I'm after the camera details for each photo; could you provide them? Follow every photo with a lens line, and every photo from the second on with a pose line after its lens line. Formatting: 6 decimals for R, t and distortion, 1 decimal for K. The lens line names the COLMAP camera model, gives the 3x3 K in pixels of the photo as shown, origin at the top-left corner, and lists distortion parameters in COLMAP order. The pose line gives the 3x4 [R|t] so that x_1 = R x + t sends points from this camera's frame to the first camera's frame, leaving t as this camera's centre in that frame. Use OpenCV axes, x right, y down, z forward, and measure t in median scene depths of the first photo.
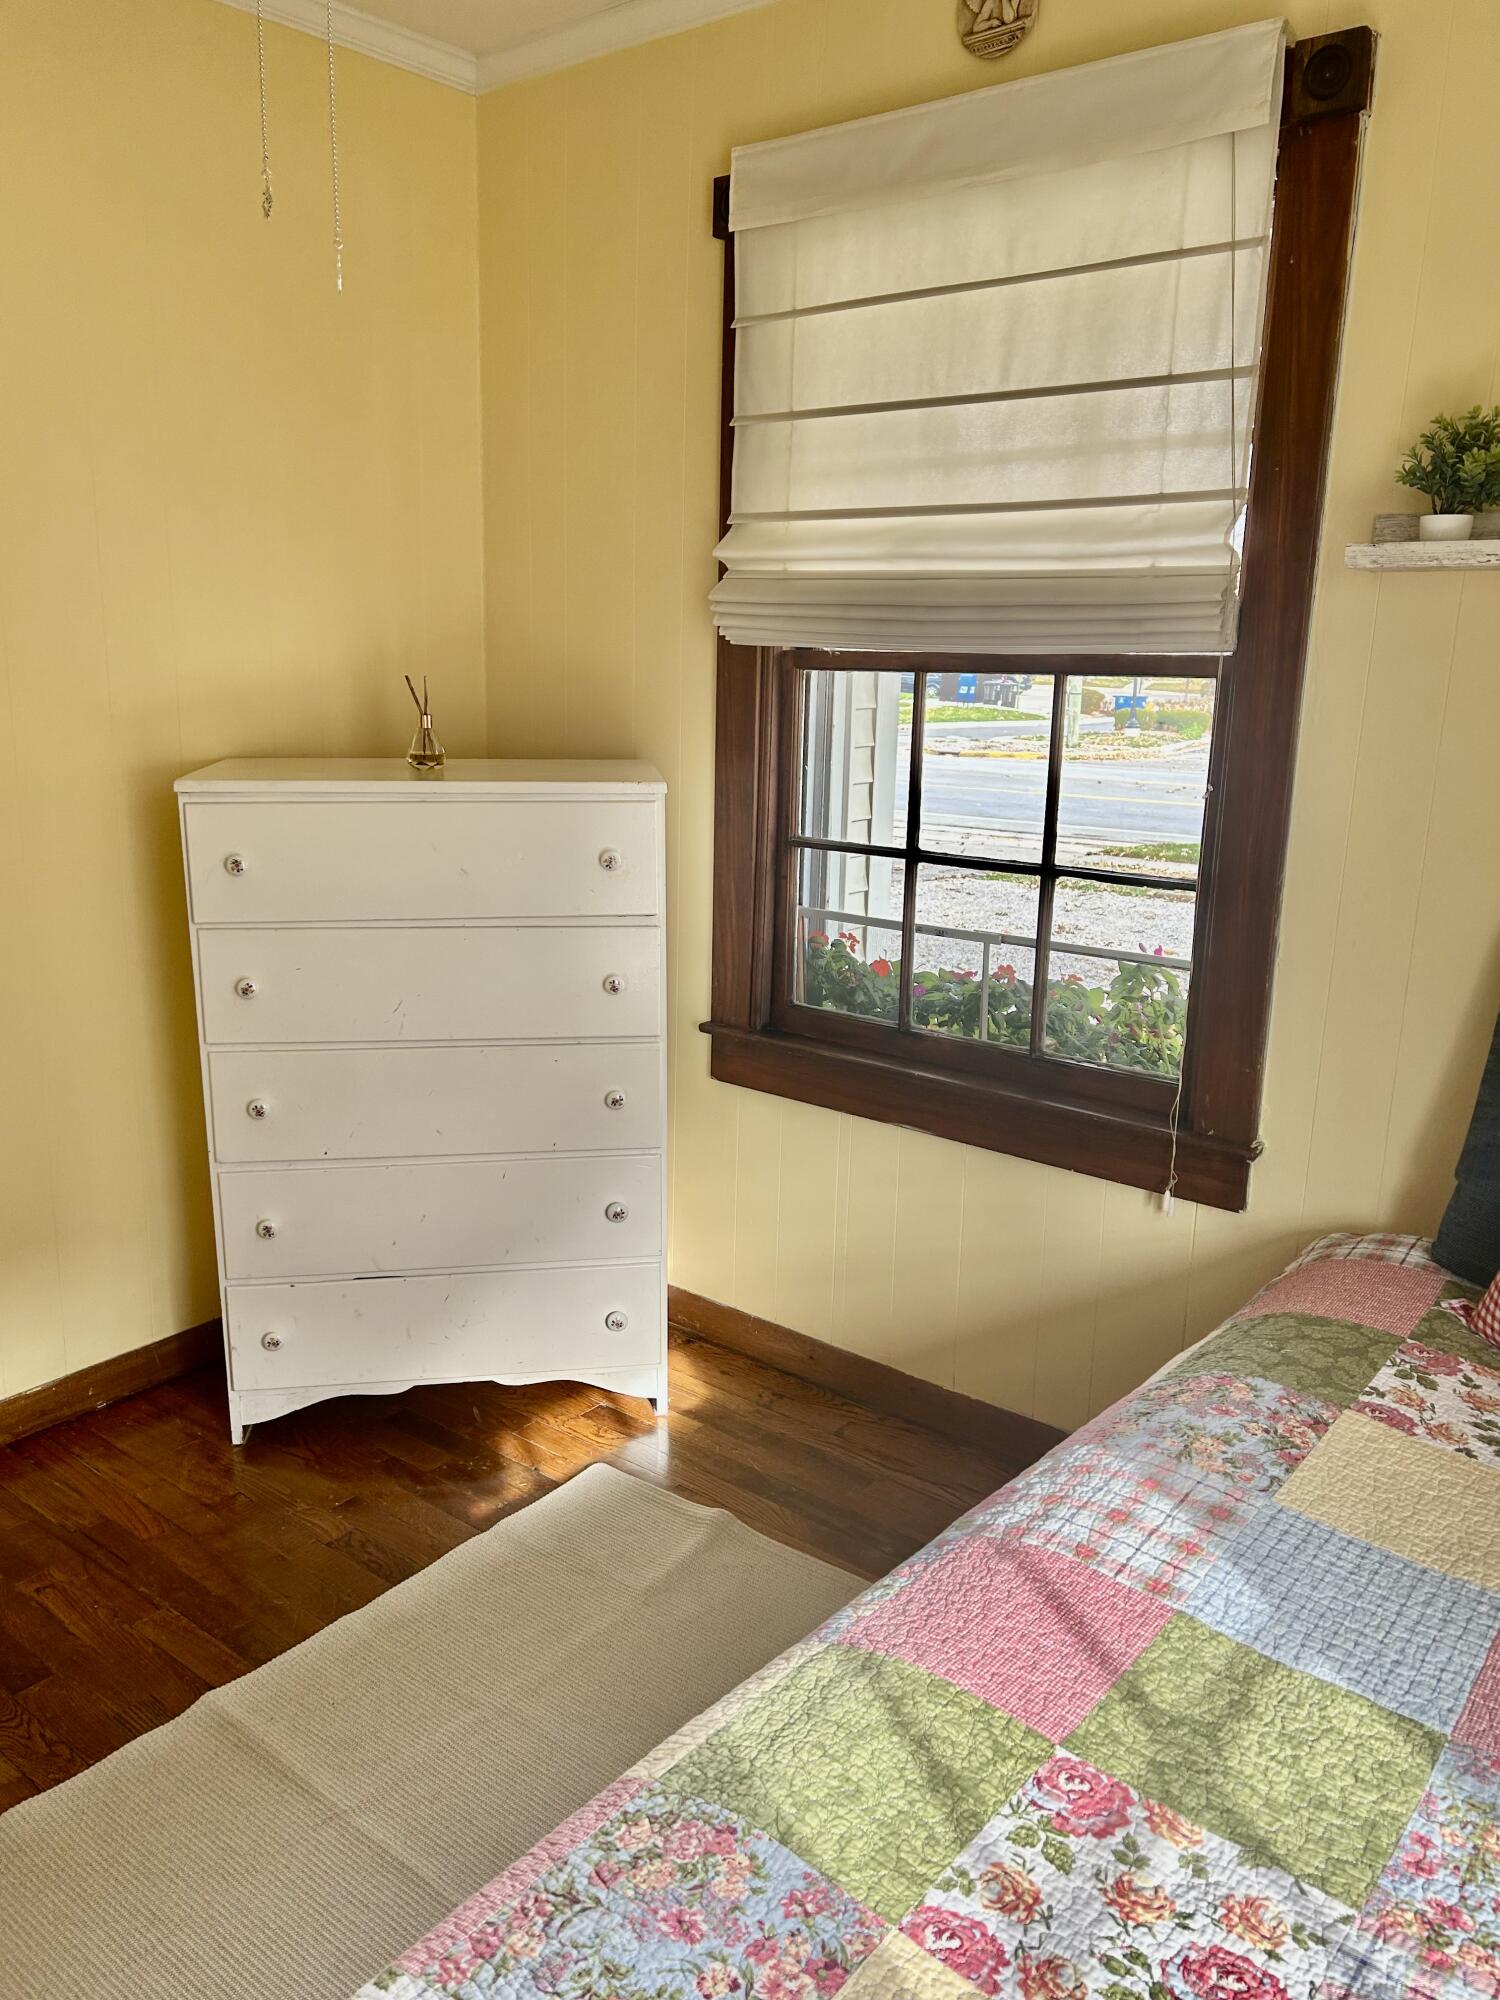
lens RADIAL K [[1492.3, 0, 741.1], [0, 1492.3, 1007.7], [0, 0, 1]] dist [0.061461, -0.068484]
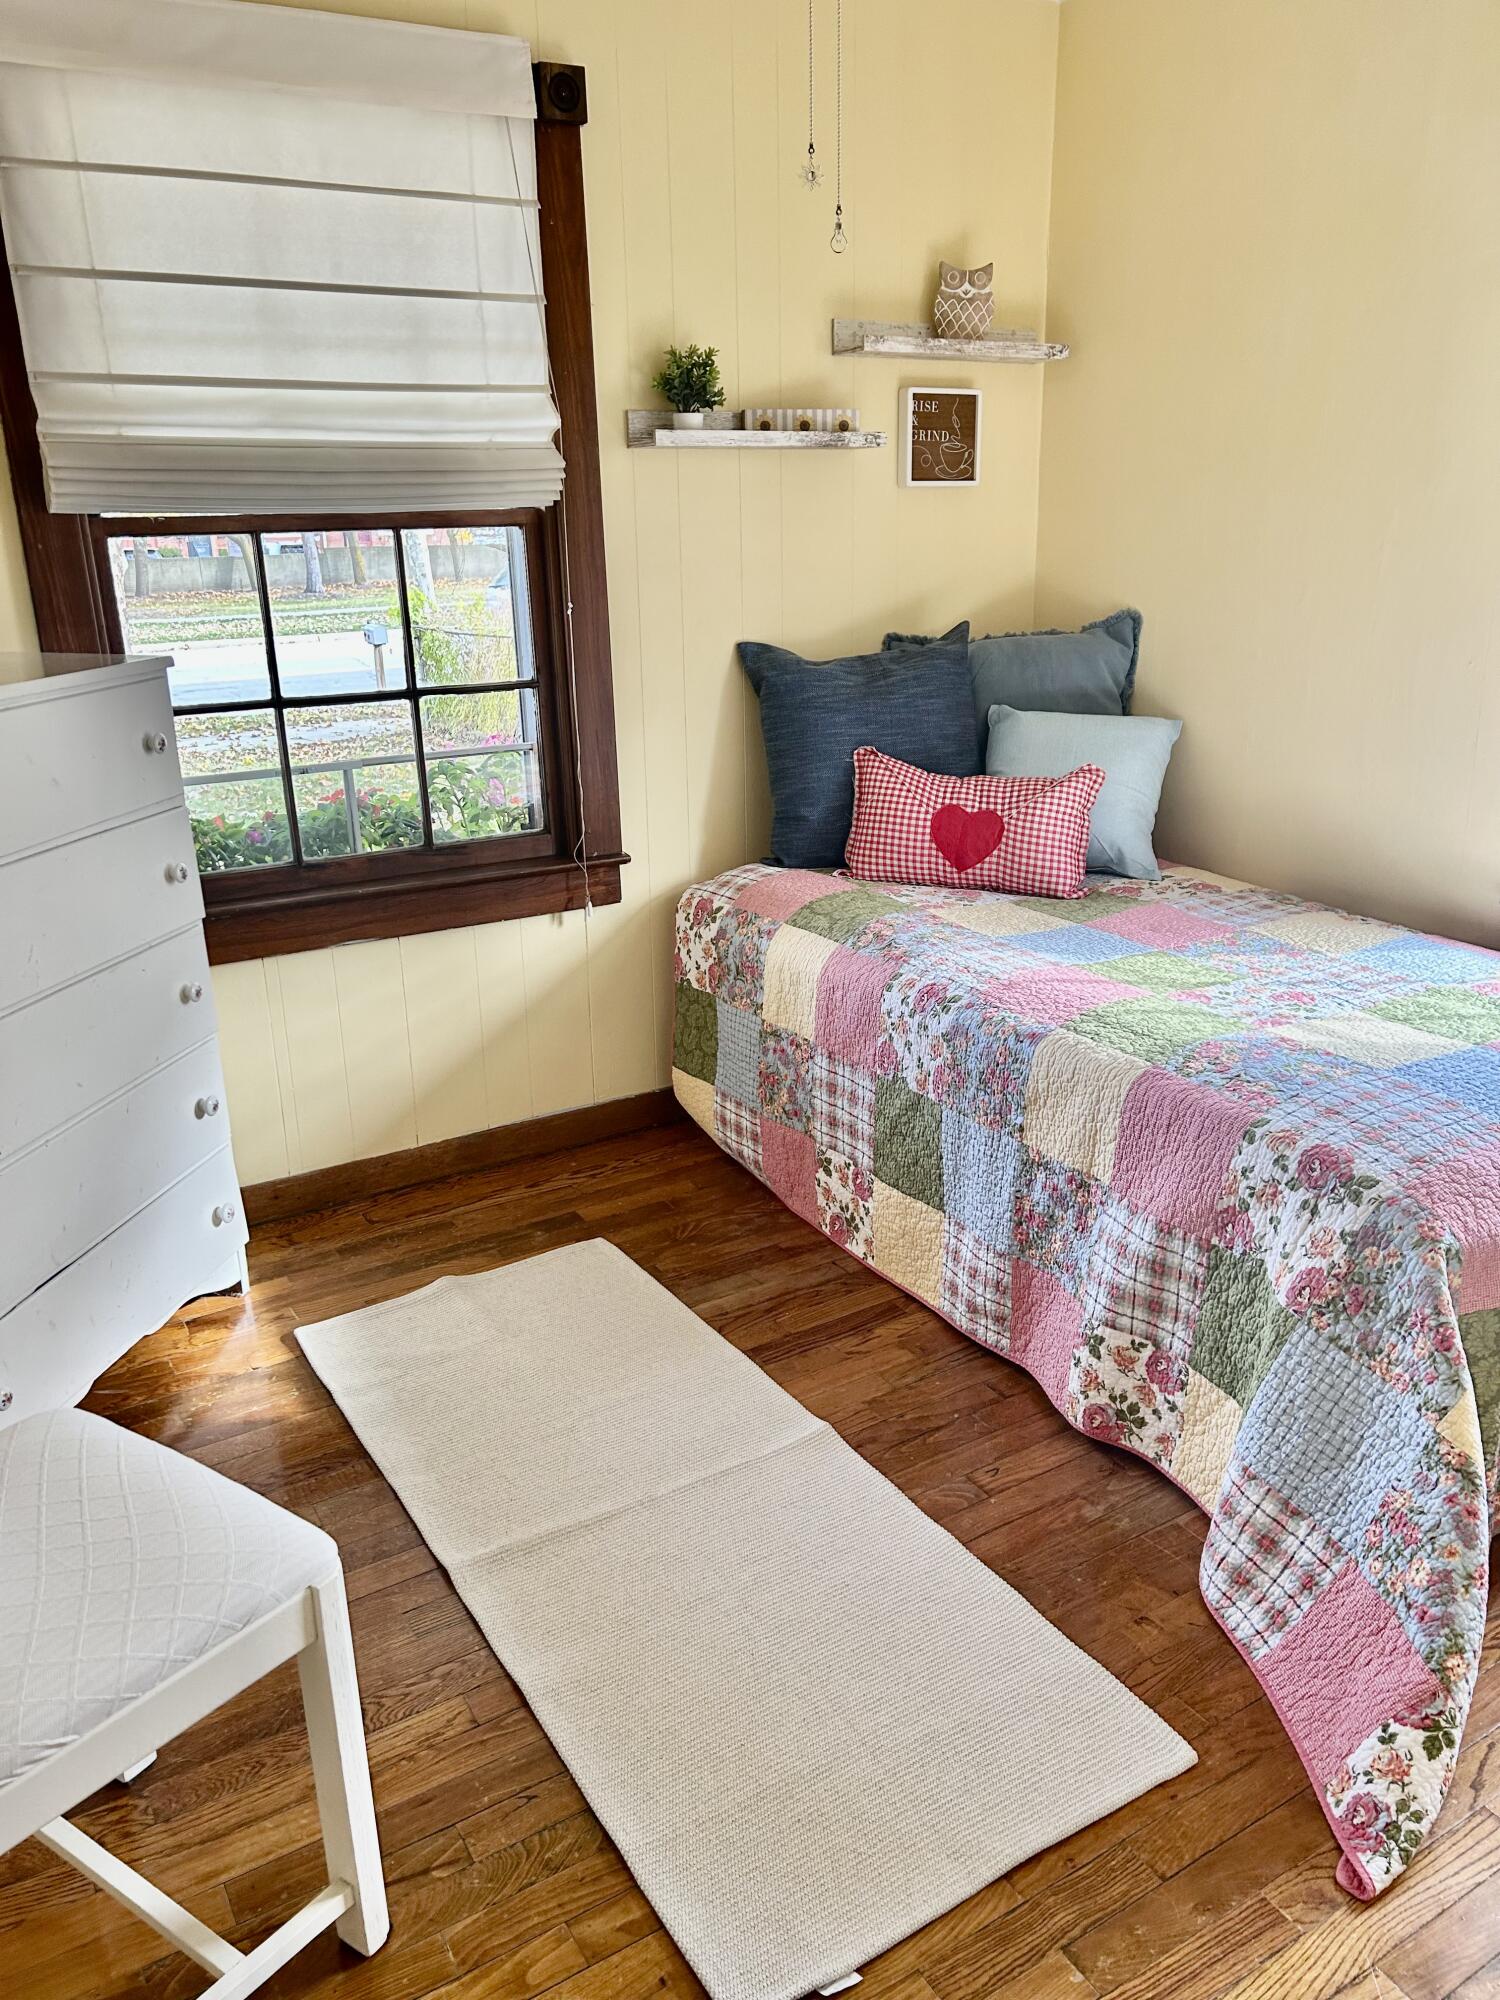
lens RADIAL K [[1492.3, 0, 741.1], [0, 1492.3, 1007.7], [0, 0, 1]] dist [0.061461, -0.068484]
pose [[0.364549, -0.314905, 0.876321, -0.961363], [0.249922, 0.939642, 0.233692, -0.079256], [-0.897019, 0.133820, 0.421247, 0.310417]]
